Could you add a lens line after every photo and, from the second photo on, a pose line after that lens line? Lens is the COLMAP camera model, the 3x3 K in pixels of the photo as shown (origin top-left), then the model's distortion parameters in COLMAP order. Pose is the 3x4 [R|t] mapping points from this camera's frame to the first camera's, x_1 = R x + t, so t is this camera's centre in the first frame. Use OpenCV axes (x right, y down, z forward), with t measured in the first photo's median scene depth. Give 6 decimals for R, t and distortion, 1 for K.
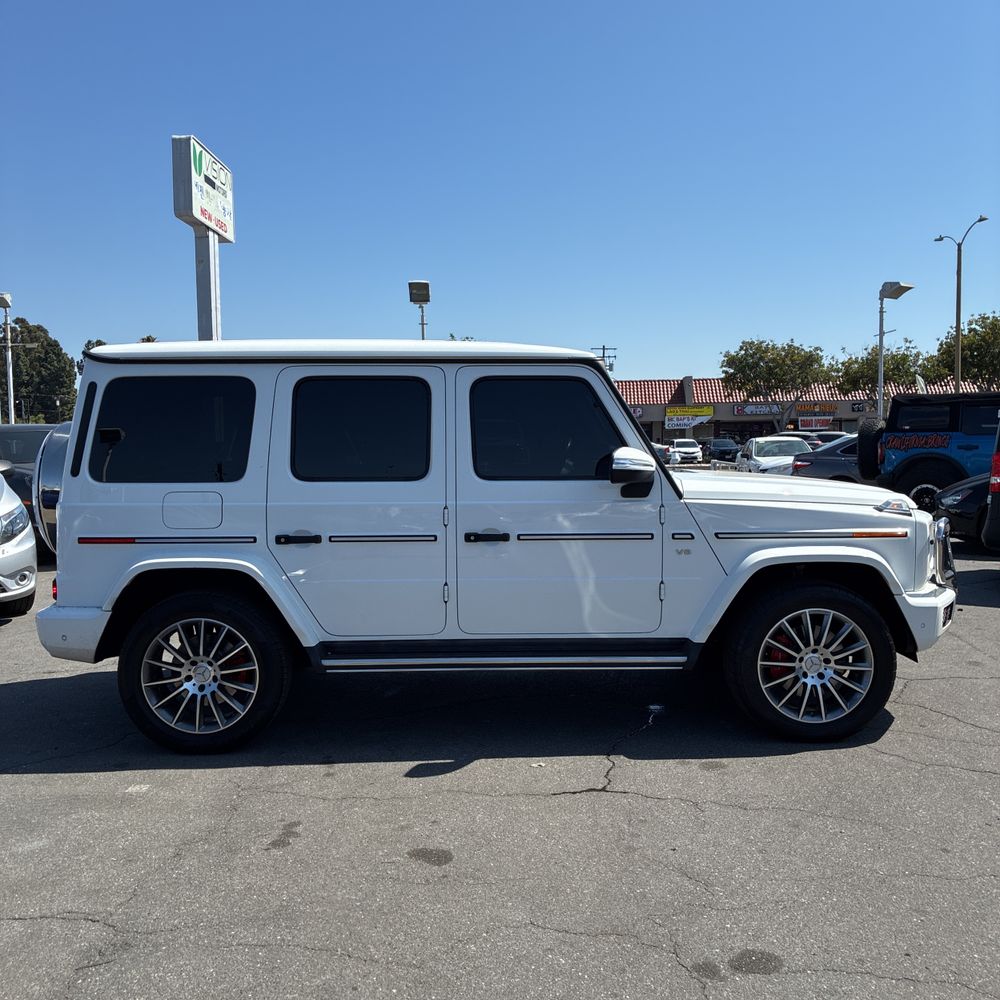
lens RADIAL K [[1009.0, 0, 500.0], [0, 1009.0, 500.0], [0, 0, 1]] dist [0.041863, -0.056171]
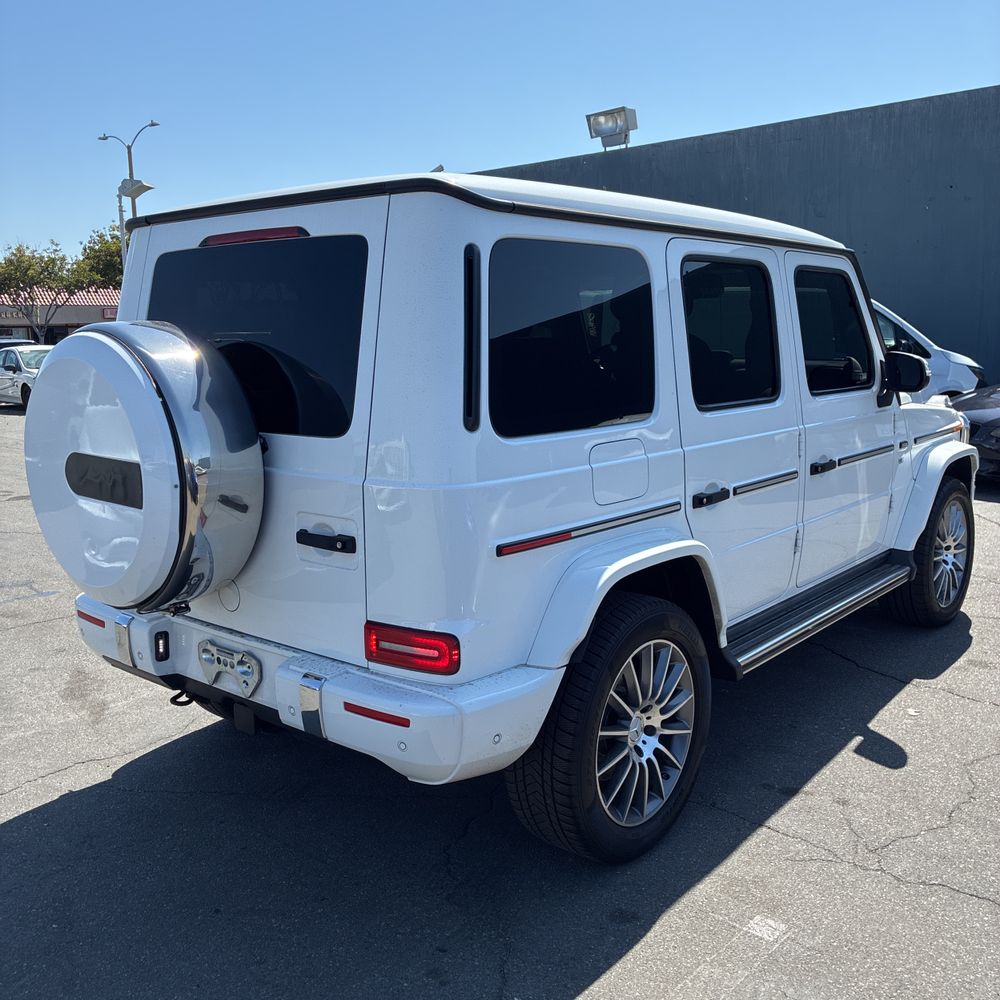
lens RADIAL K [[1007.9, 0, 500.8], [0, 1007.9, 493.0], [0, 0, 1]] dist [0.050091, -0.059882]
pose [[0.650868, -0.121714, 0.749371, -0.793211], [0.059352, 0.992202, 0.109604, -0.046538], [-0.756867, -0.026861, 0.653016, 0.652696]]
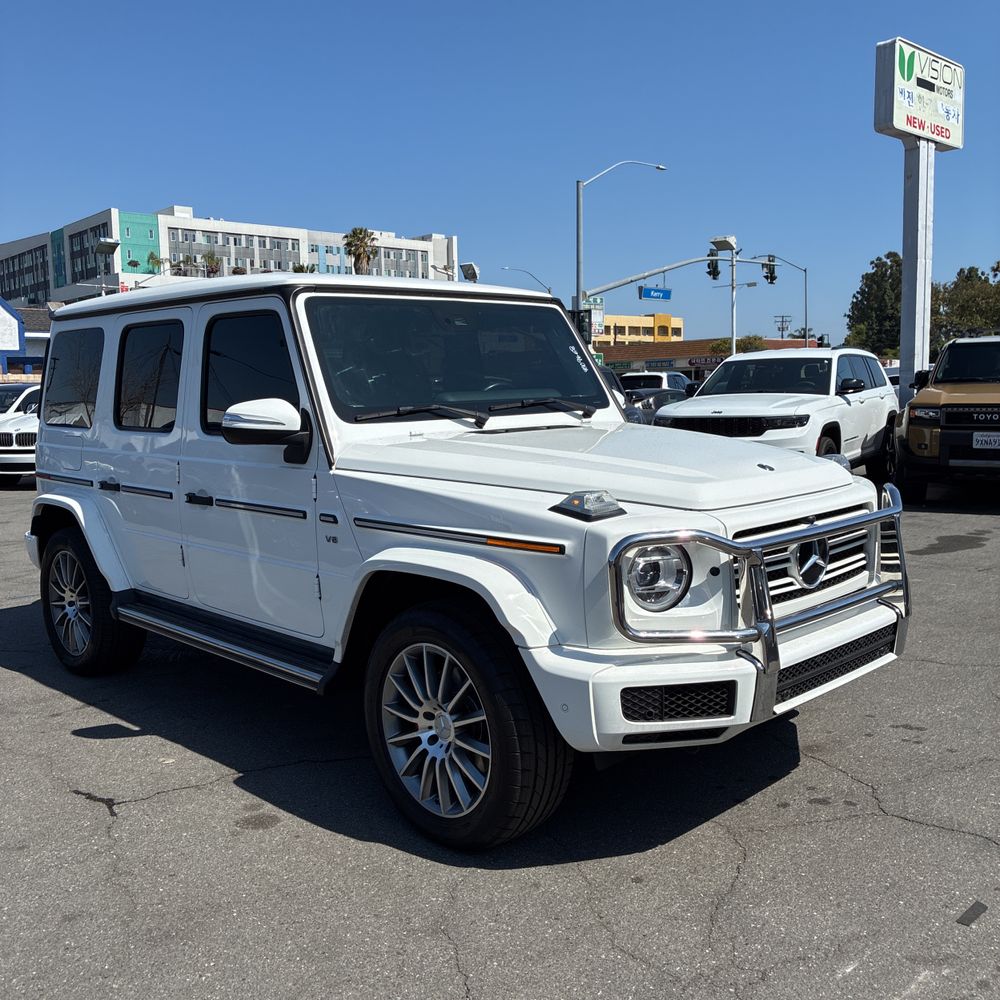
lens RADIAL K [[1009.0, 0, 500.0], [0, 1009.0, 500.0], [0, 0, 1]] dist [0.041863, -0.056171]
pose [[0.684983, 0.079761, -0.724180, 0.804830], [-0.031667, 0.996309, 0.079780, -0.041362], [0.727871, -0.031715, 0.684980, 0.575560]]
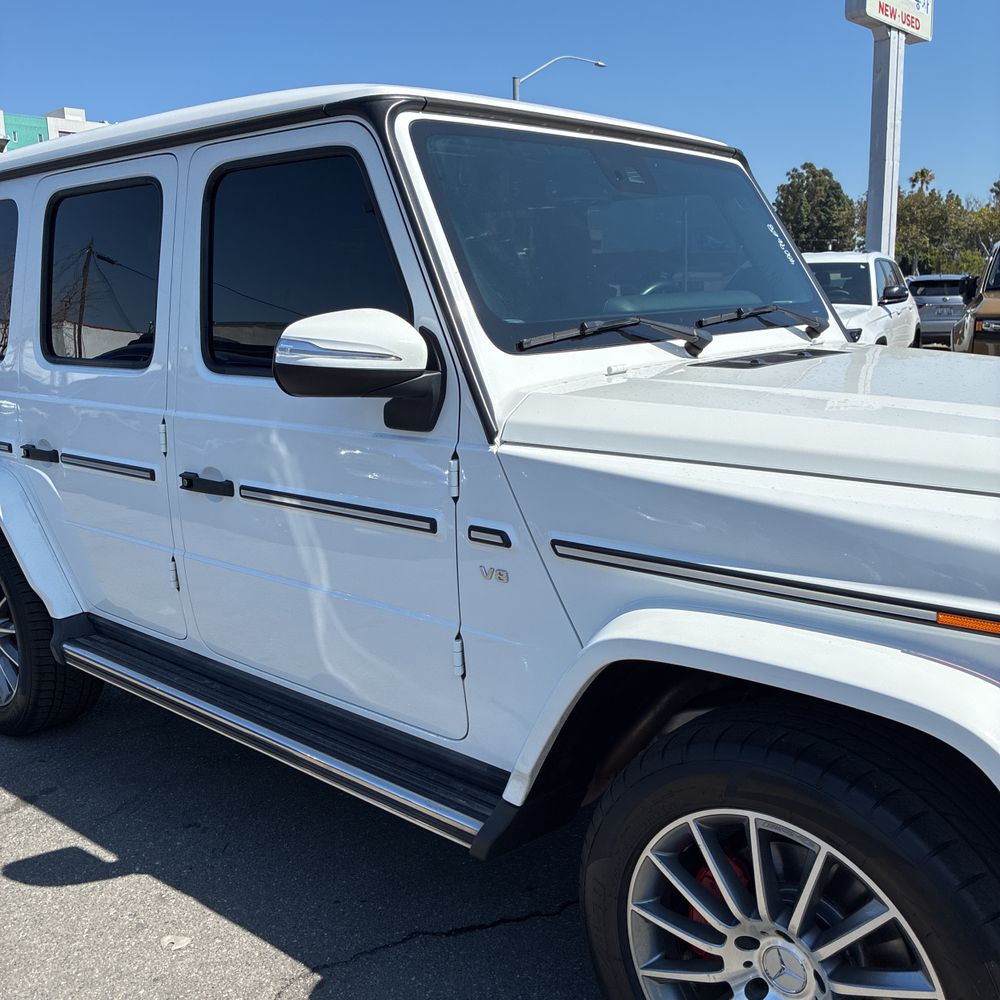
lens RADIAL K [[1007.9, 0, 500.8], [0, 1007.9, 493.0], [0, 0, 1]] dist [0.050091, -0.059882]
pose [[0.743044, 0.118549, -0.658659, 0.441119], [-0.022617, 0.988072, 0.152324, -0.041252], [0.668861, -0.098286, 0.736862, 0.707027]]
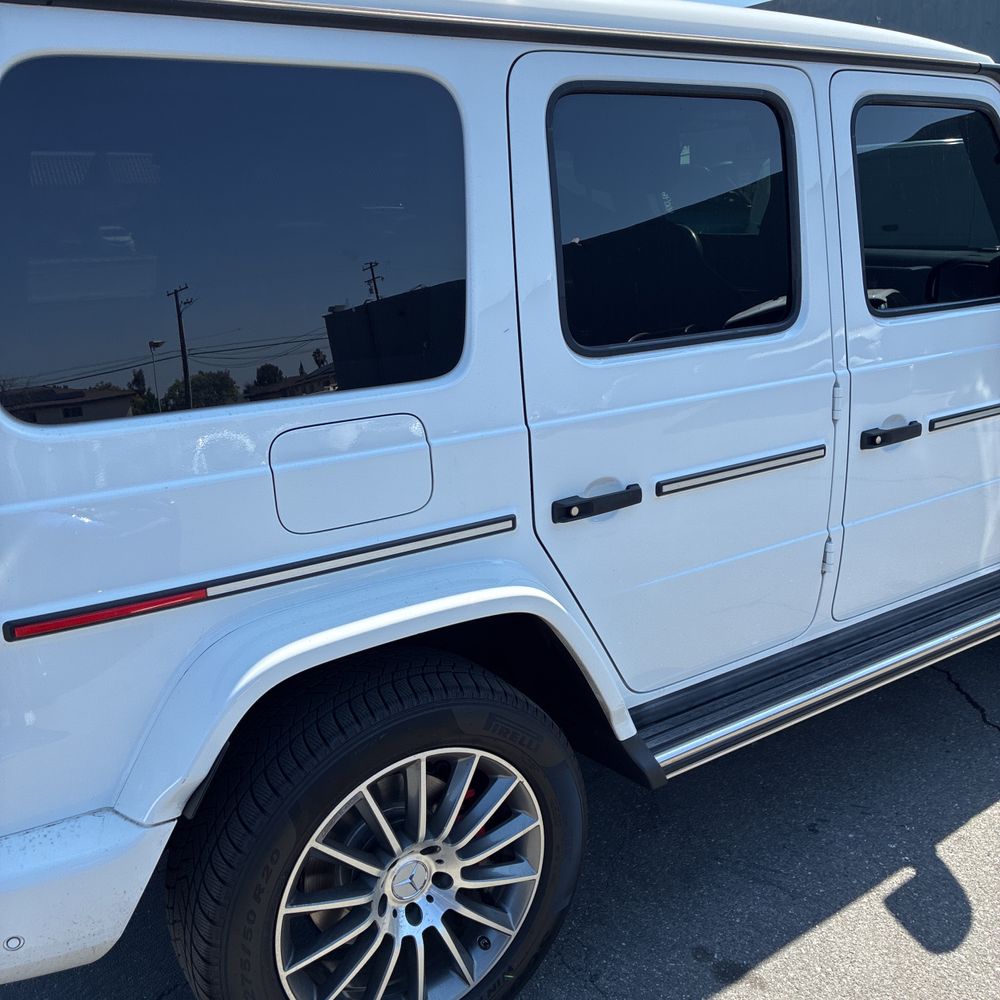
lens RADIAL K [[986.5, 0, 505.5], [0, 986.5, 499.1], [0, 0, 1]] dist [0.040427, -0.011818]
pose [[0.842203, -0.172417, 0.510849, -0.428985], [0.069177, 0.974214, 0.214760, -0.050197], [-0.534705, -0.145533, 0.832413, 0.678052]]
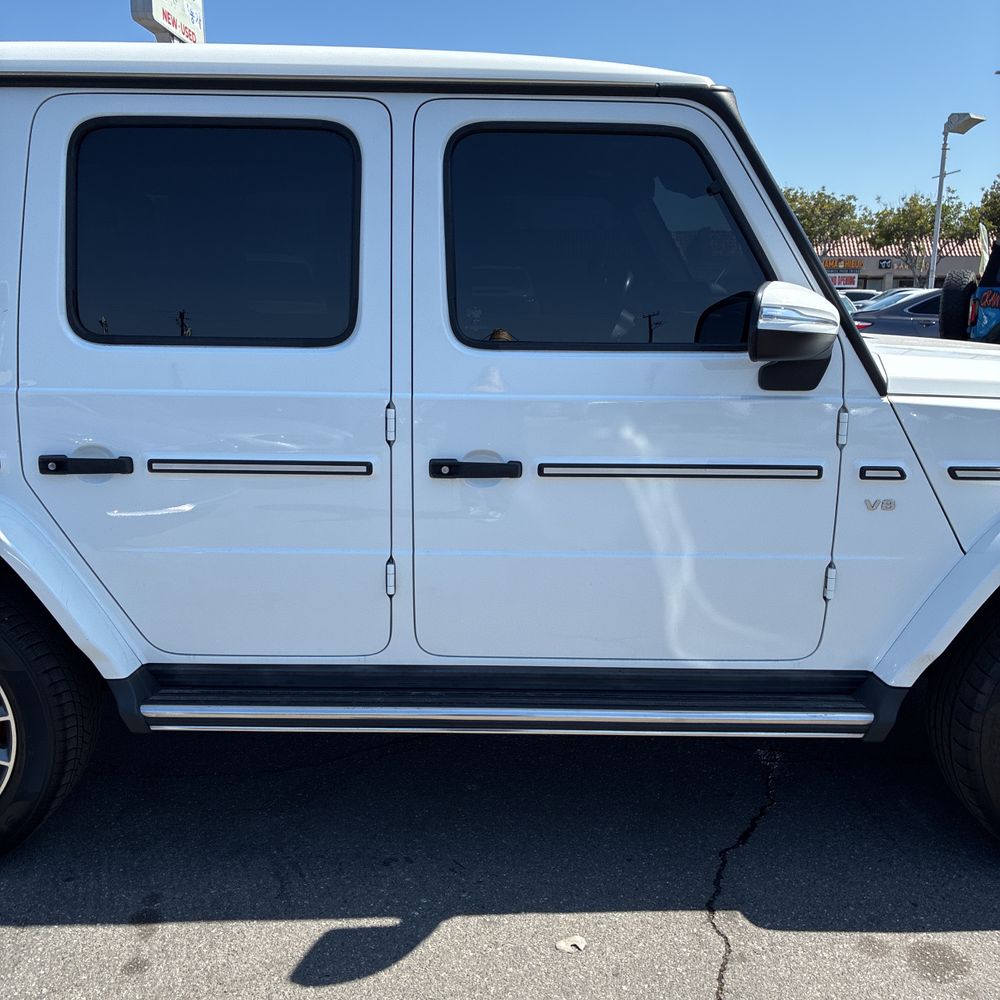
lens RADIAL K [[1006.7, 0, 487.5], [0, 1006.7, 501.6], [0, 0, 1]] dist [0.050116, -0.070195]
pose [[0.999723, 0.020130, -0.012188, -0.000954], [-0.018186, 0.989601, 0.142685, -0.015982], [0.014934, -0.142424, 0.989693, 0.513873]]
